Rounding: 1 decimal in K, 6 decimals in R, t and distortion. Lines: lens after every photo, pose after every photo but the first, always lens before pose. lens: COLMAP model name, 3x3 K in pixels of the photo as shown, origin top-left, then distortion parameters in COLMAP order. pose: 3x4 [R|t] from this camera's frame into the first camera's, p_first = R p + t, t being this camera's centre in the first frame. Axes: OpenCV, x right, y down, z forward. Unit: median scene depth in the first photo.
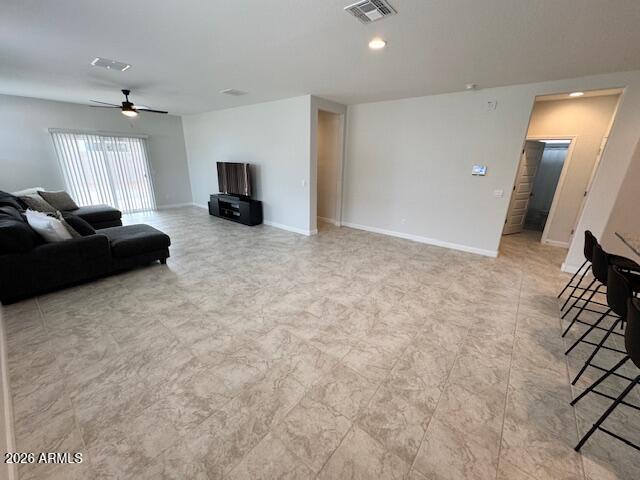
lens RADIAL K [[256.0, 0, 320.4], [0, 256.0, 240.7], [0, 0, 1]] dist [-0.002845, -0.000271]
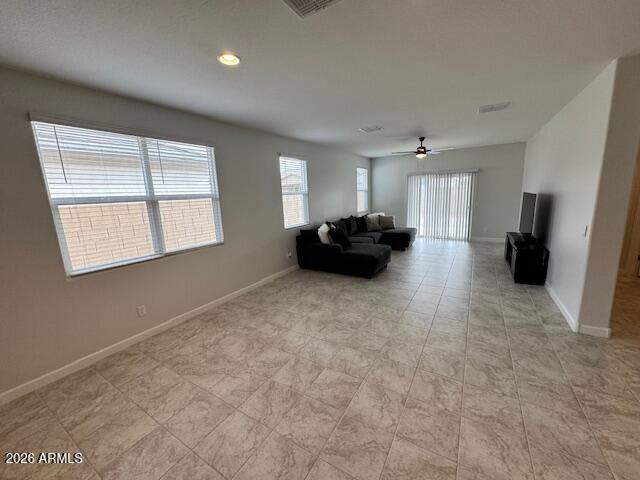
lens RADIAL K [[256.0, 0, 318.5], [0, 256.0, 240.9], [0, 0, 1]] dist [-0.002845, -0.000271]
pose [[0.128859, 0.157798, -0.979028, 0.739790], [-0.267894, 0.956091, 0.118841, -0.236409], [0.954792, 0.246962, 0.165474, 0.788817]]
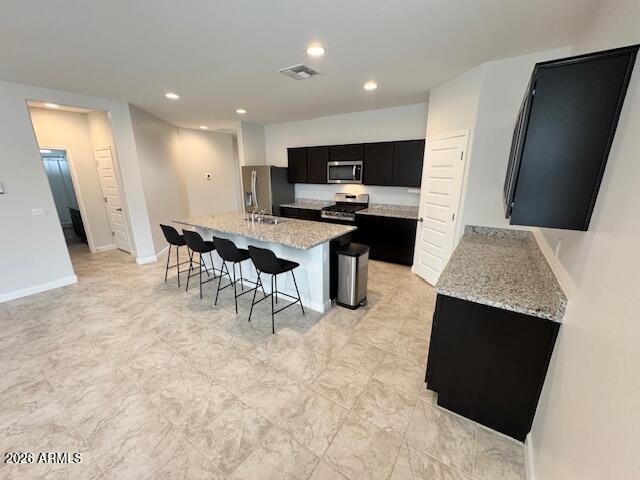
lens RADIAL K [[256.0, 0, 321.9], [0, 256.0, 238.9], [0, 0, 1]] dist [-0.002845, -0.000271]
pose [[-0.093113, -0.279626, 0.955583, -0.302602], [0.314365, 0.902402, 0.294696, -0.101879], [-0.944725, 0.327842, 0.003879, 0.267352]]
